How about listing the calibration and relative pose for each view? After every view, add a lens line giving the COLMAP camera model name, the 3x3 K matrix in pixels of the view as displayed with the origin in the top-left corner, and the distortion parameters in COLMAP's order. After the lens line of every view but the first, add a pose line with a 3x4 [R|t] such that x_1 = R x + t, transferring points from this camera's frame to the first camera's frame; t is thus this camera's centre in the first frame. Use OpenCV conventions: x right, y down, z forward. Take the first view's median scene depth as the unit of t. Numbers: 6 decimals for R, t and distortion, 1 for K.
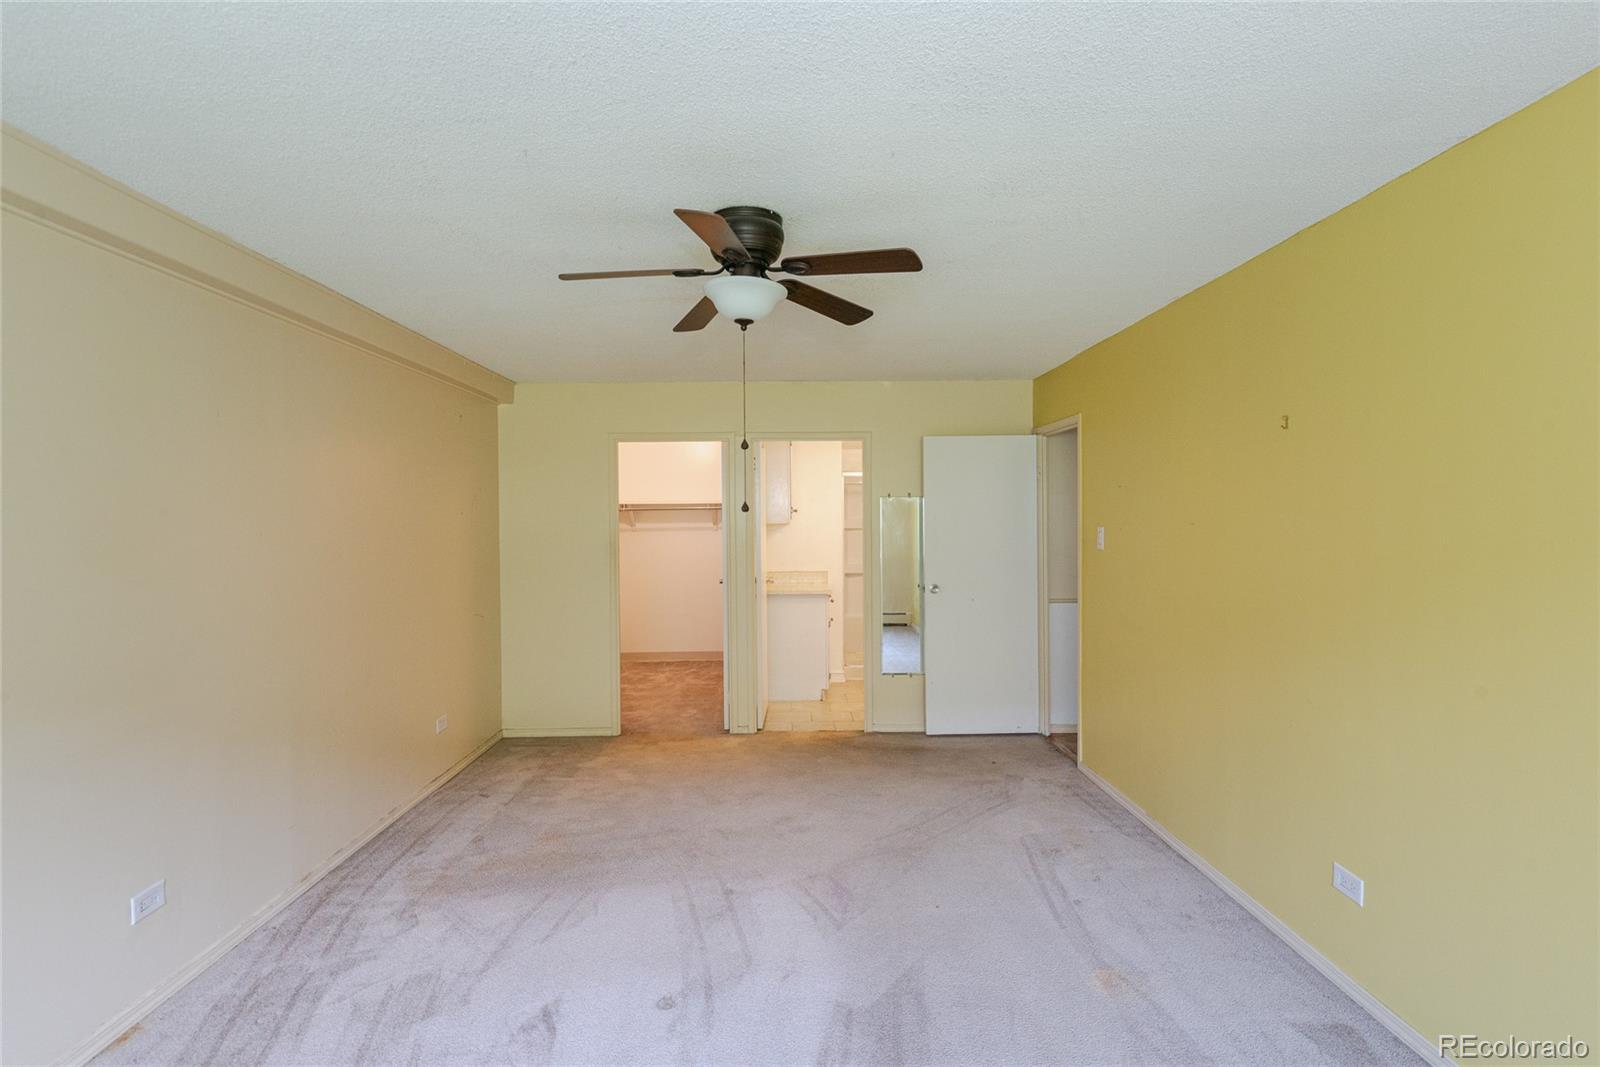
lens RADIAL K [[816.8, 0, 794.0], [0, 816.8, 528.9], [0, 0, 1]] dist [-0.003506, 0.001404]
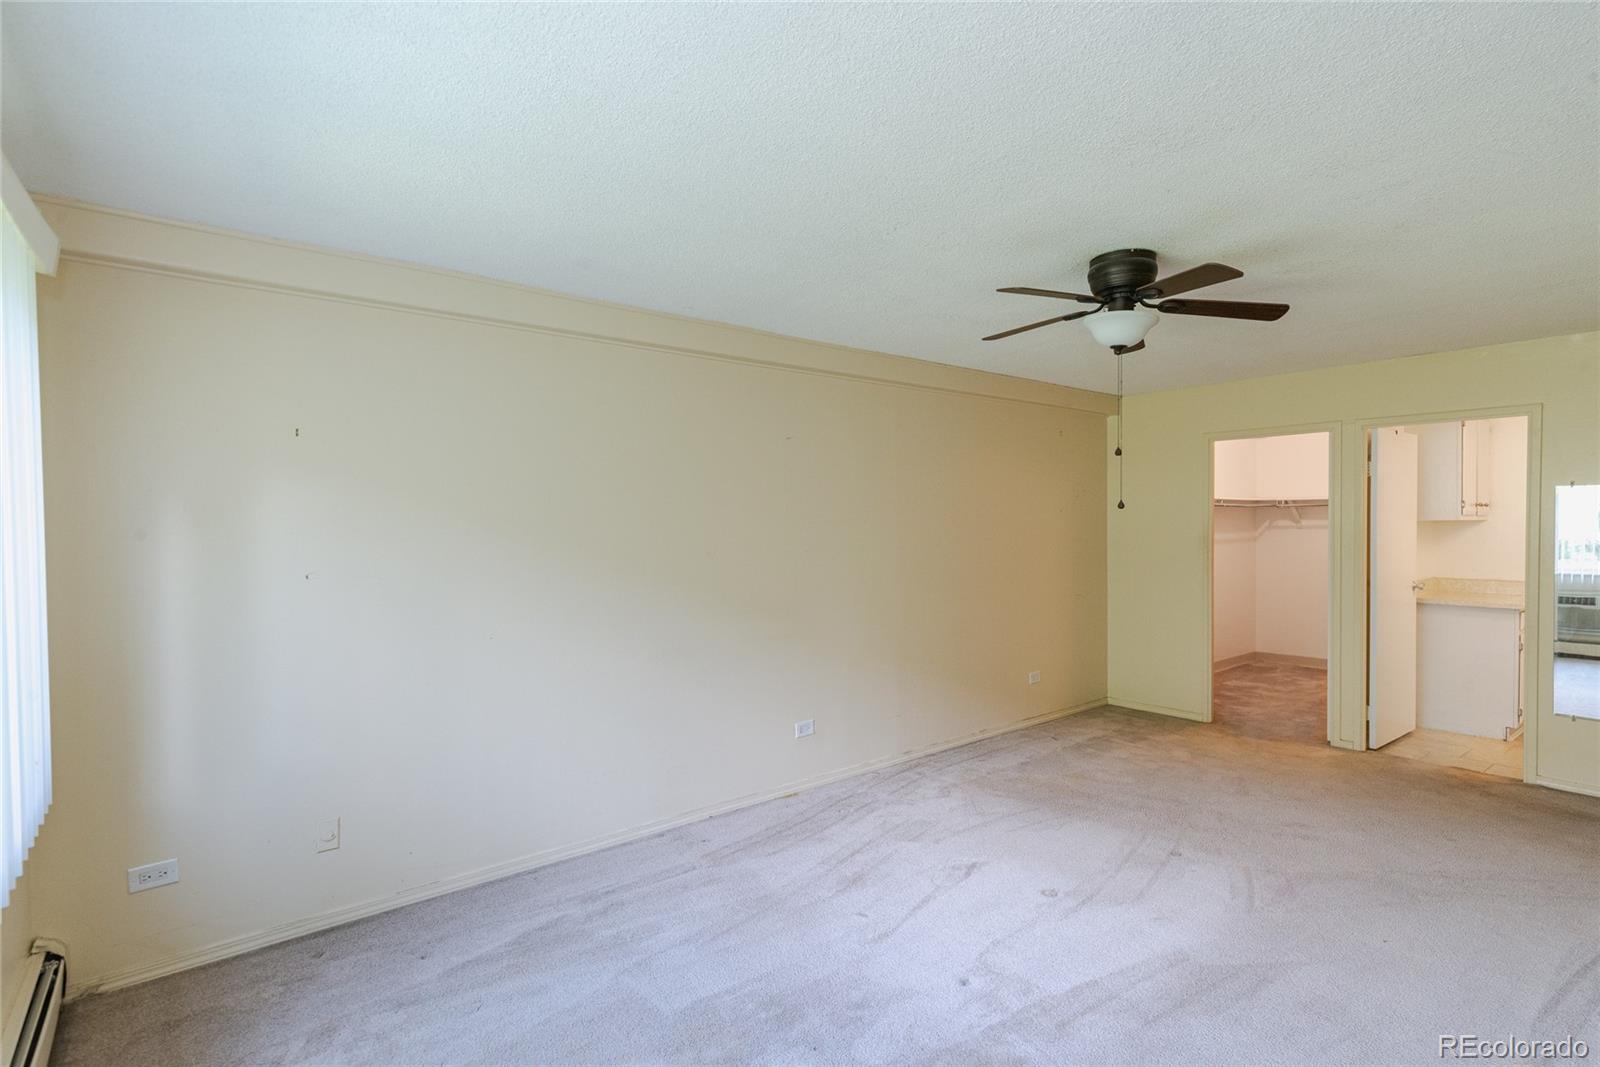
lens RADIAL K [[816.8, 0, 809.6], [0, 816.8, 534.6], [0, 0, 1]] dist [-0.003506, 0.001404]
pose [[0.599073, 0.016048, -0.800533, 0.388969], [-0.008176, 0.999870, 0.013926, 0.002404], [0.800652, -0.001798, 0.599127, -0.042016]]
